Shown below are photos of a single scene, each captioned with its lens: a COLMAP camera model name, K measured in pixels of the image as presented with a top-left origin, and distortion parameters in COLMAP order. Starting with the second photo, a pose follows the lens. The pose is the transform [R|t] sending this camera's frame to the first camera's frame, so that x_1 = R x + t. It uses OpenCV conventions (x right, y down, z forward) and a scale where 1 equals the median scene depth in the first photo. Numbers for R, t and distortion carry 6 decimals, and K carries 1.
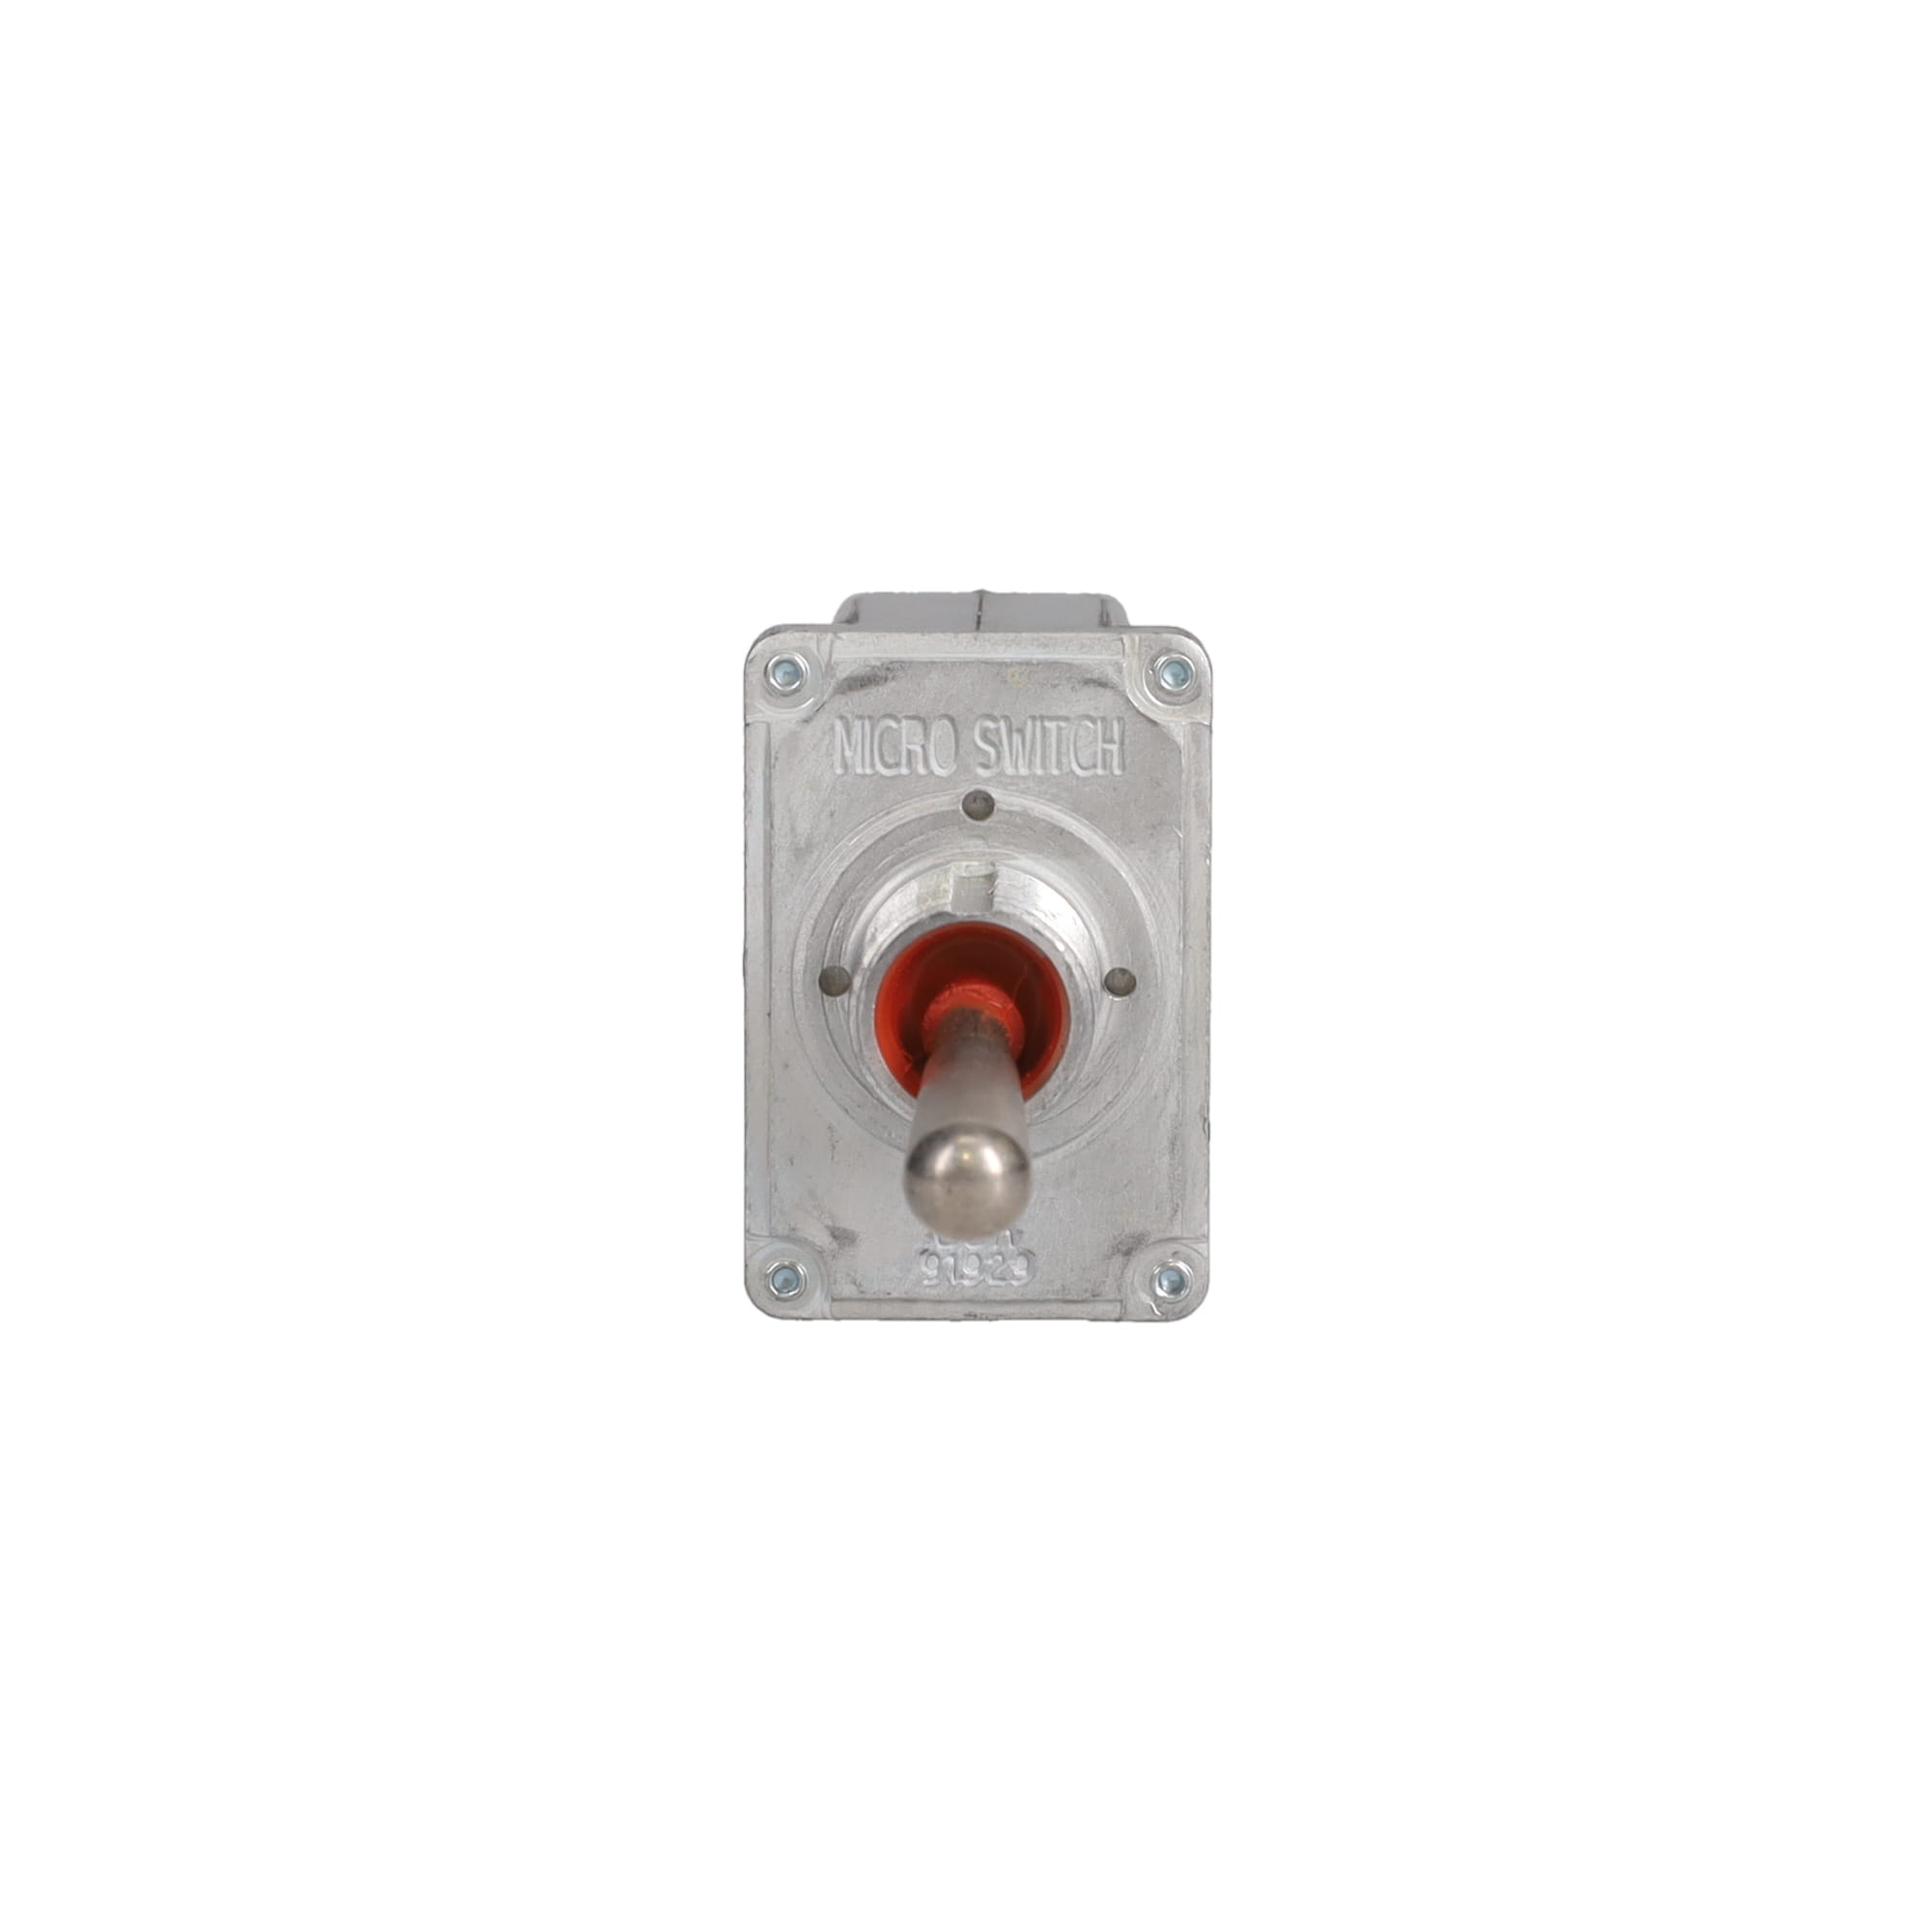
lens RADIAL K [[11430.8, 0, 965.9], [0, 11430.8, 966.2], [0, 0, 1]] dist [-0.722288, 0.000000]
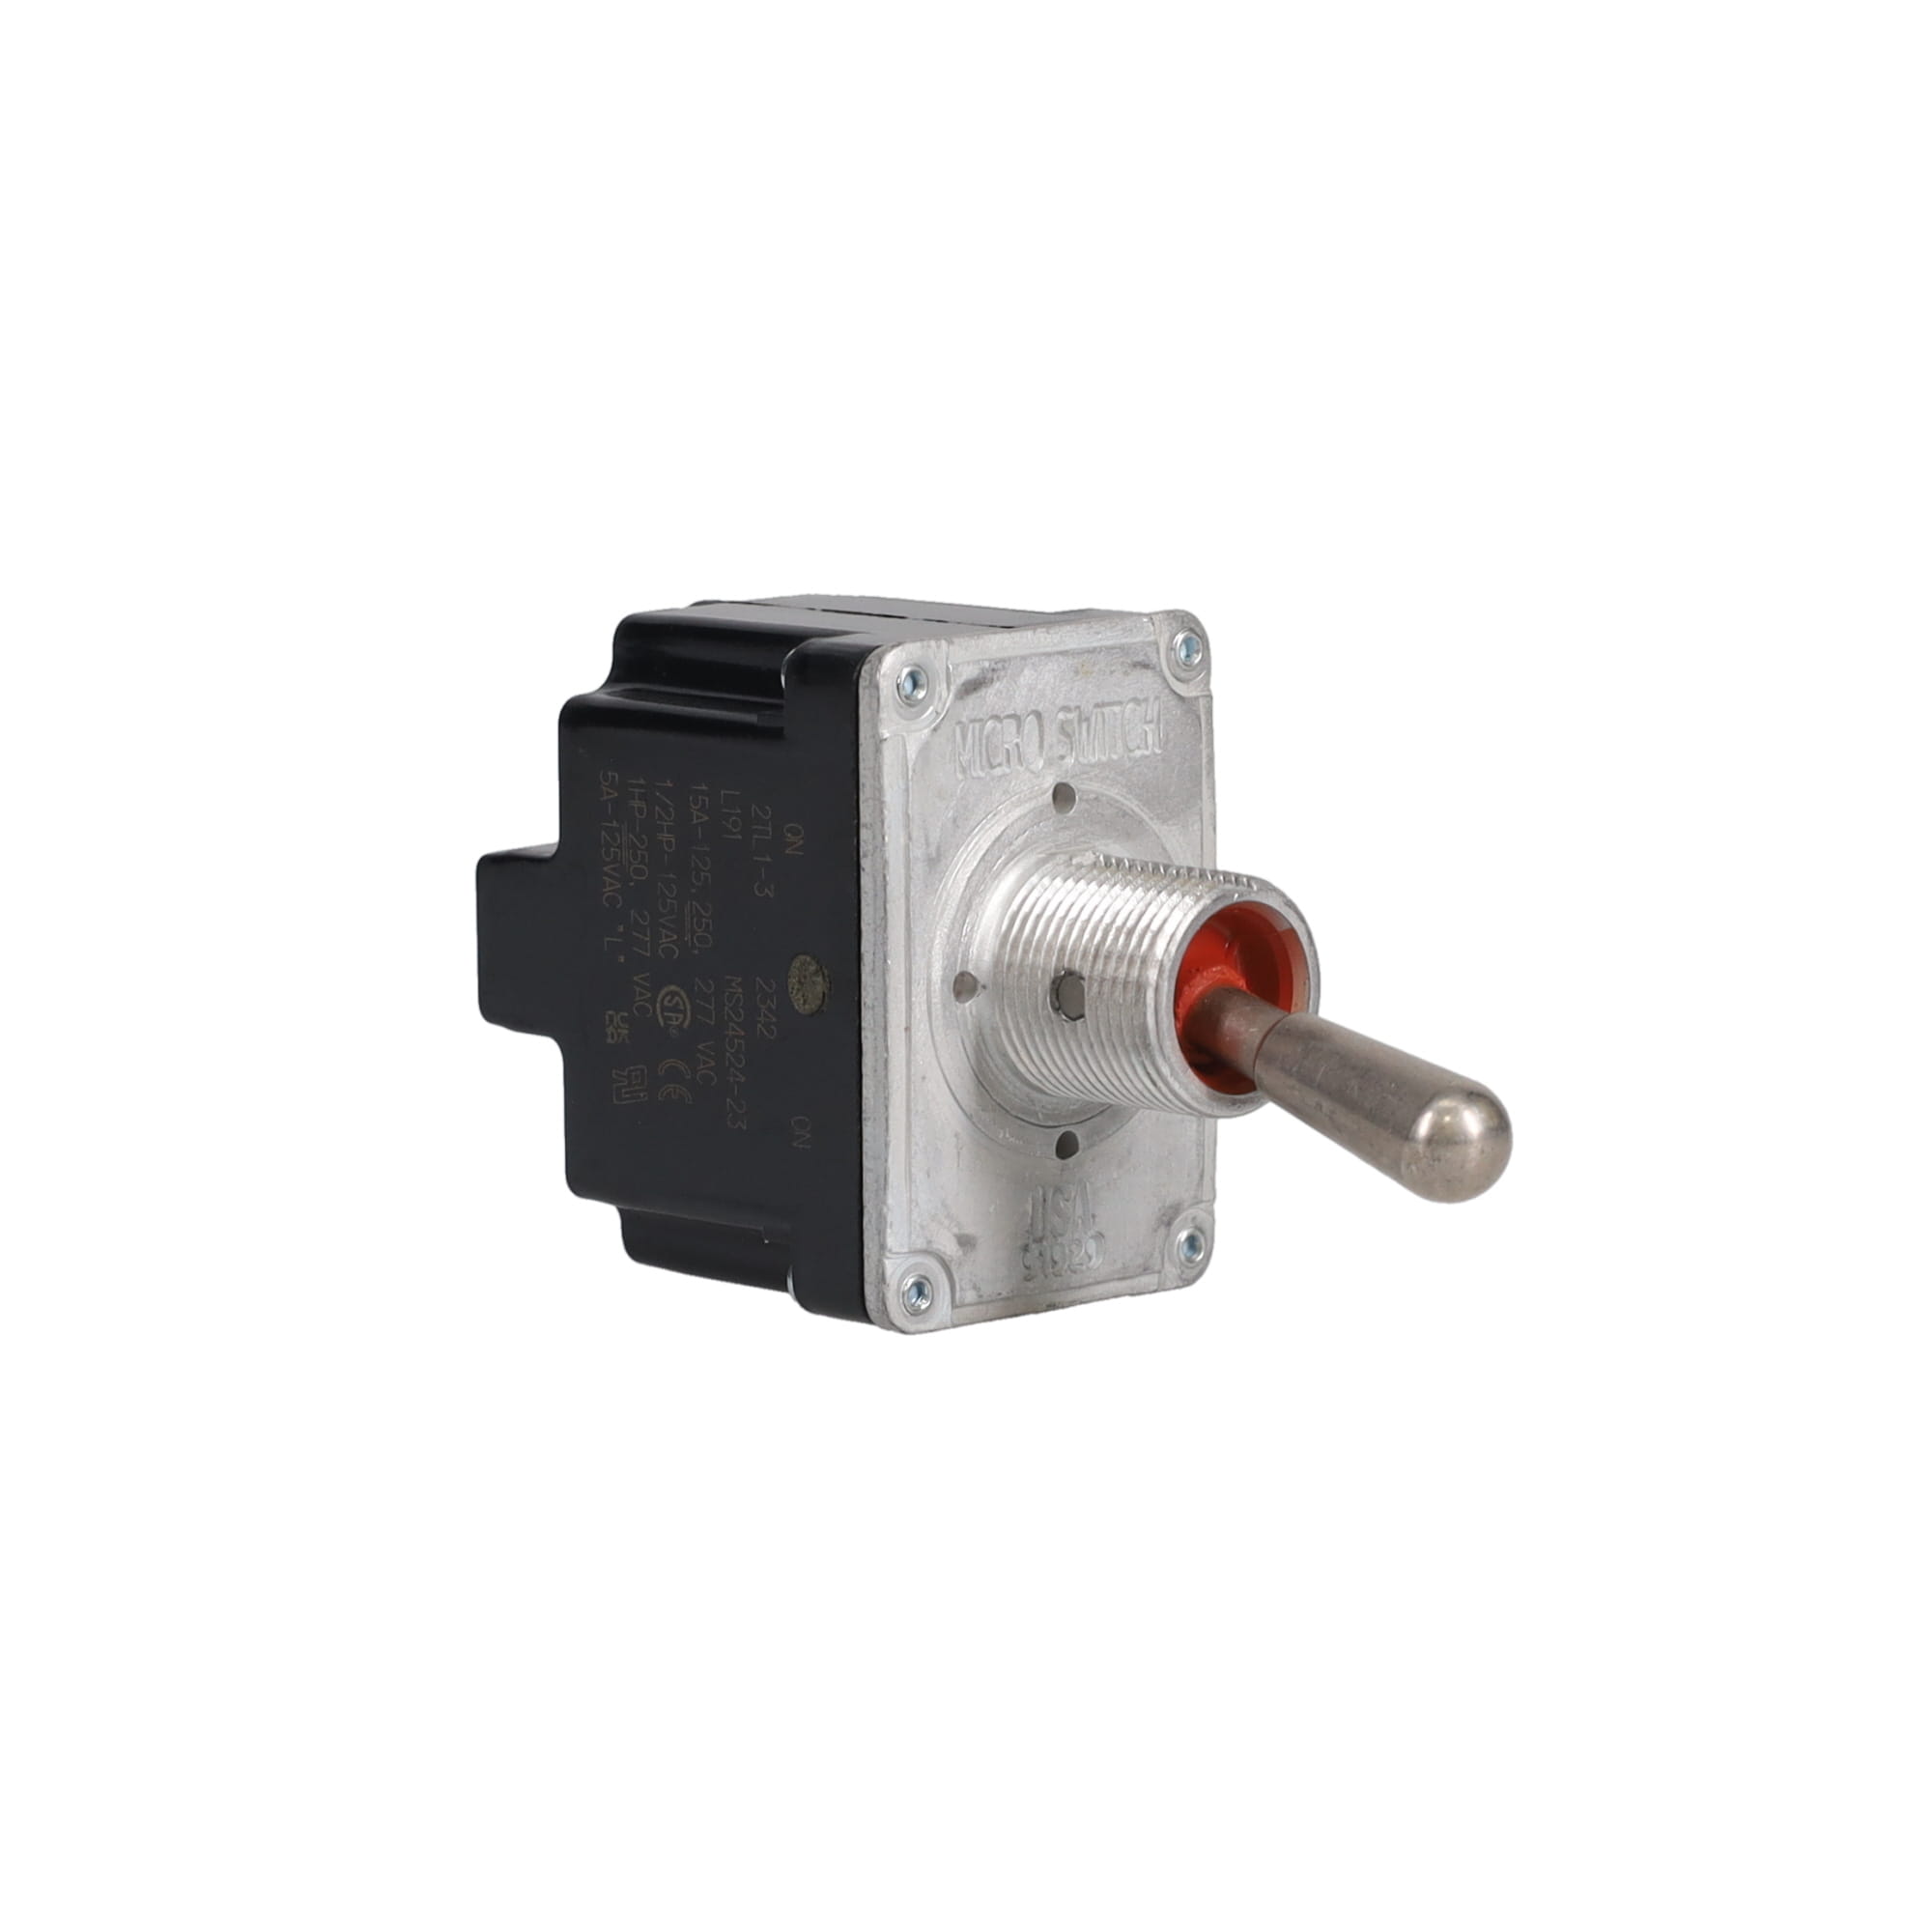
lens RADIAL K [[11430.8, 0, 966.4], [0, 11430.8, 966.2], [0, 0, 1]] dist [-0.722288, 0.000000]
pose [[0.703016, -0.108777, 0.702806, -0.713392], [0.108839, 0.993048, 0.044827, -0.045306], [-0.702797, 0.044979, 0.709968, 0.292526]]
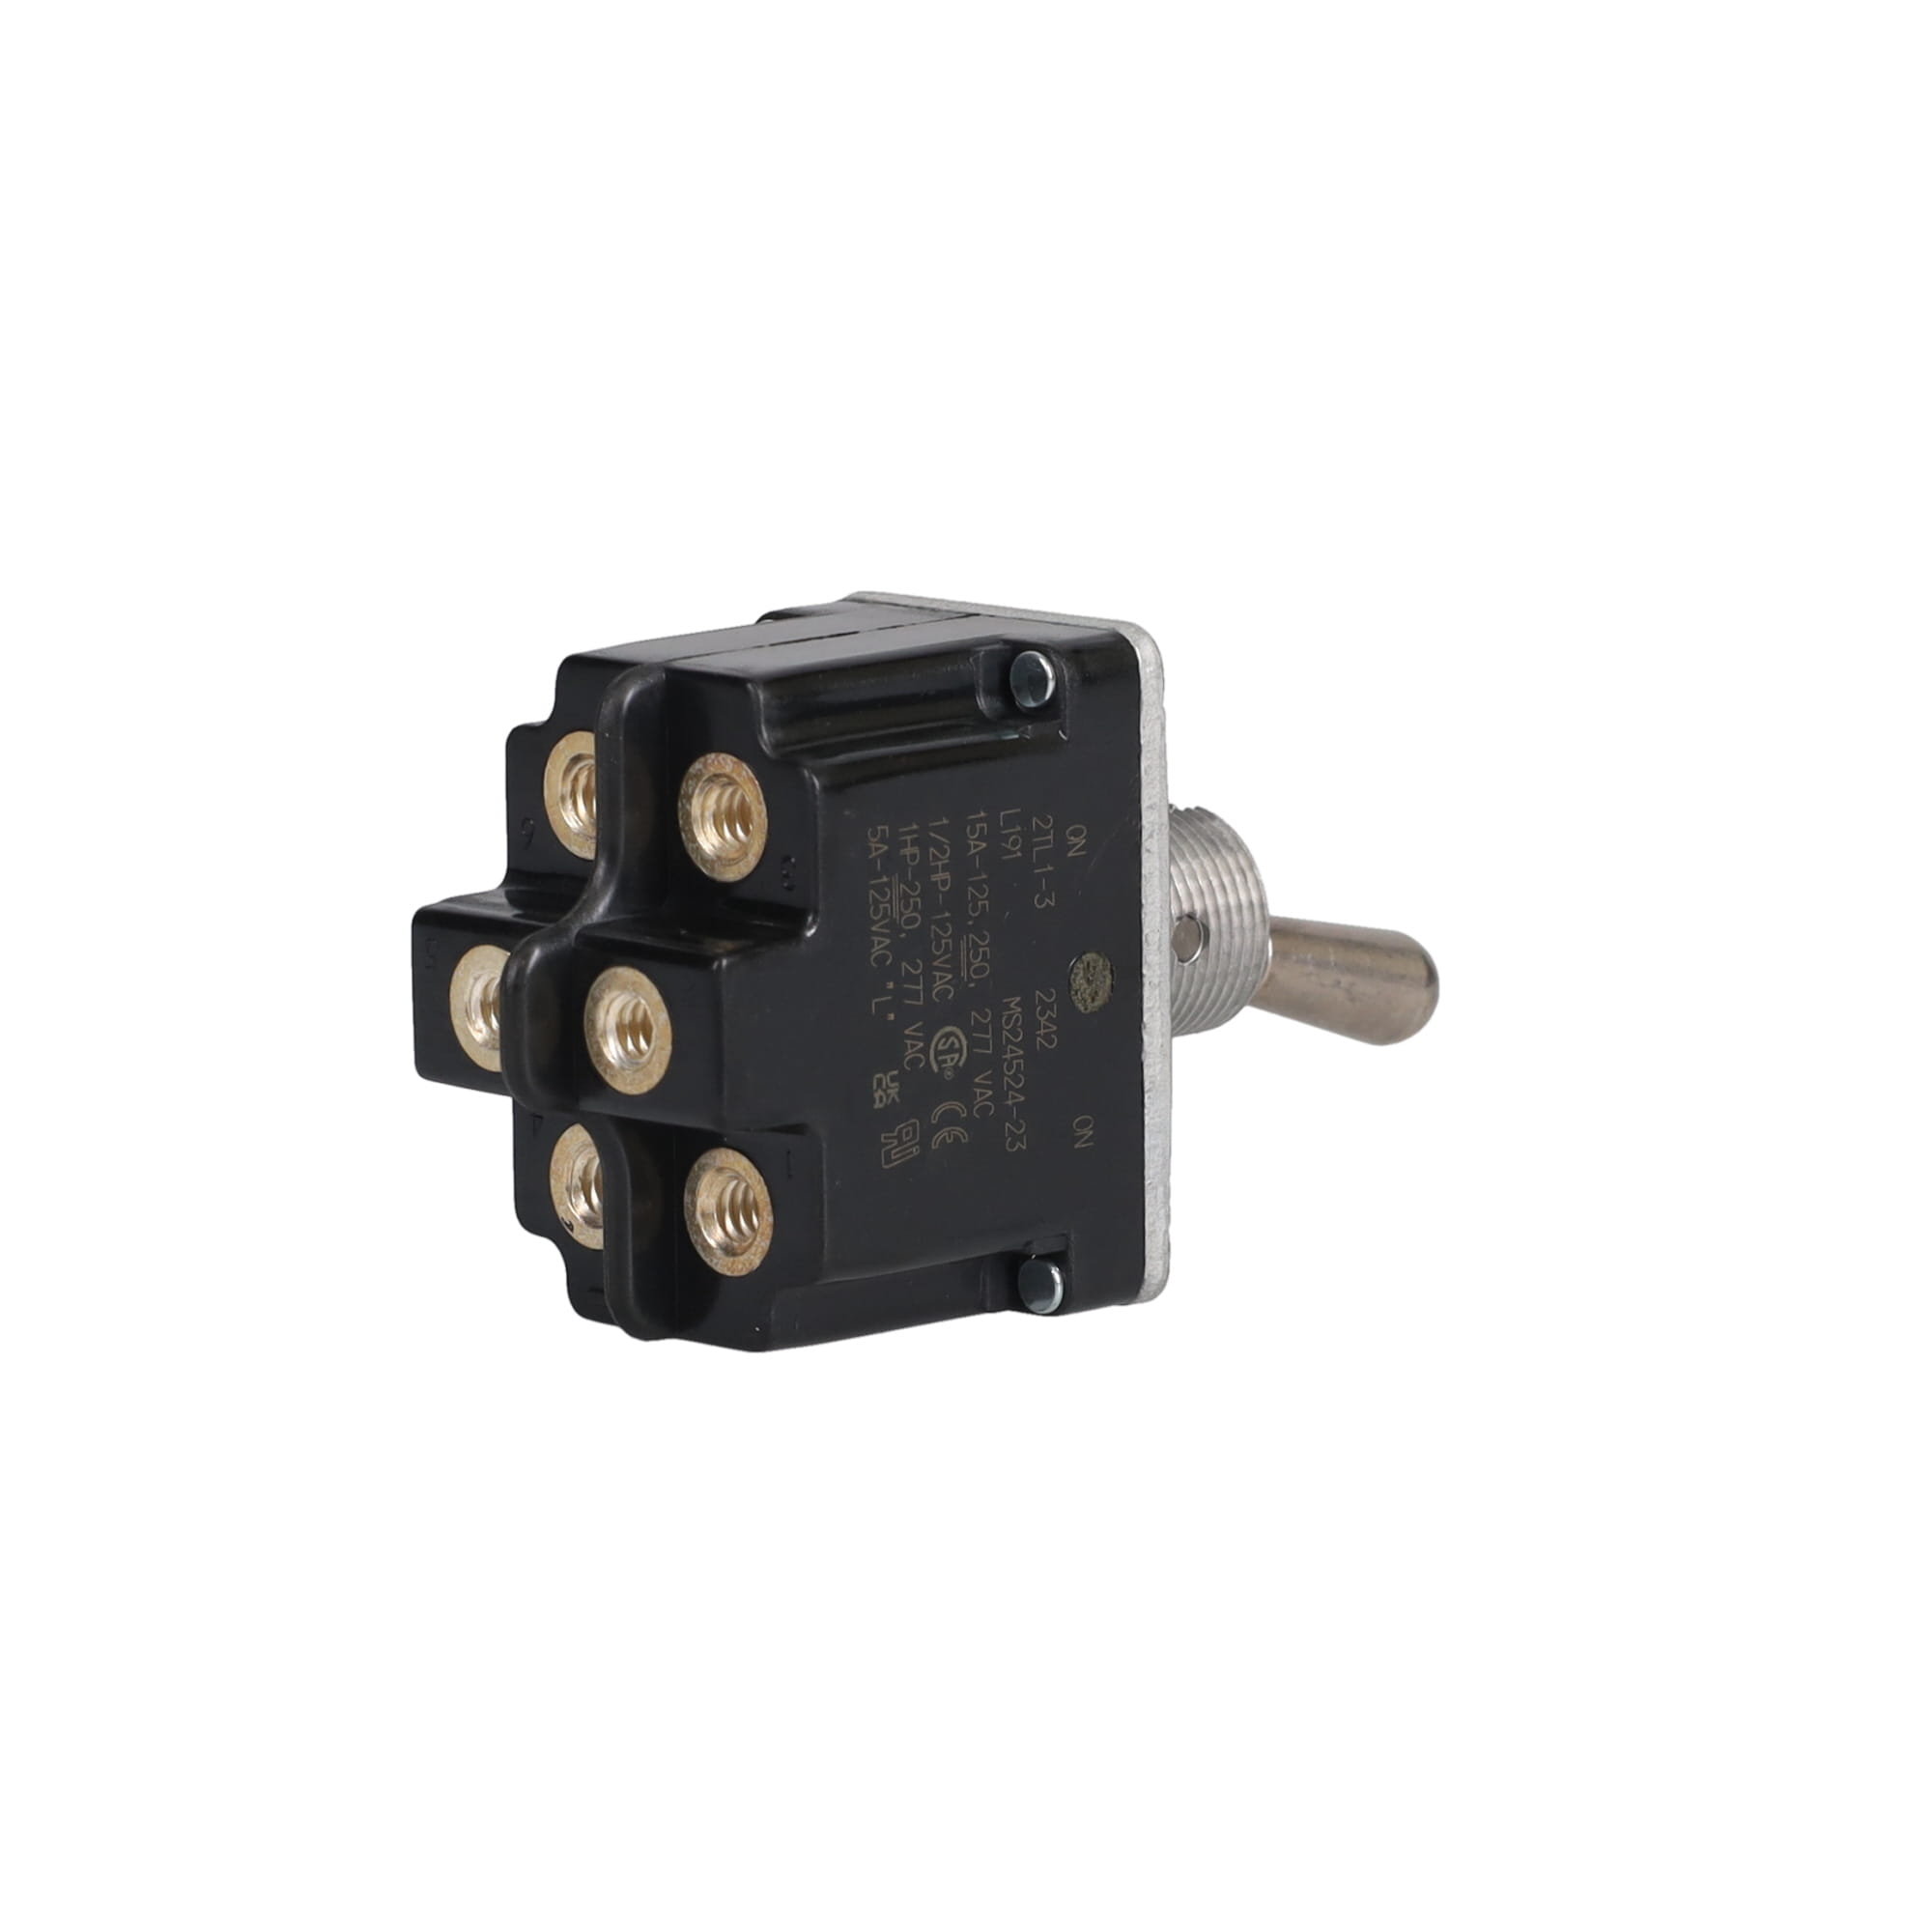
lens RADIAL K [[11430.8, 0, 966.1], [0, 11430.8, 965.3], [0, 0, 1]] dist [-0.722288, 0.000000]
pose [[-0.710909, -0.105008, 0.695400, -0.708777], [0.108634, 0.960527, 0.256100, -0.260046], [-0.694843, 0.257608, -0.671440, 1.696172]]
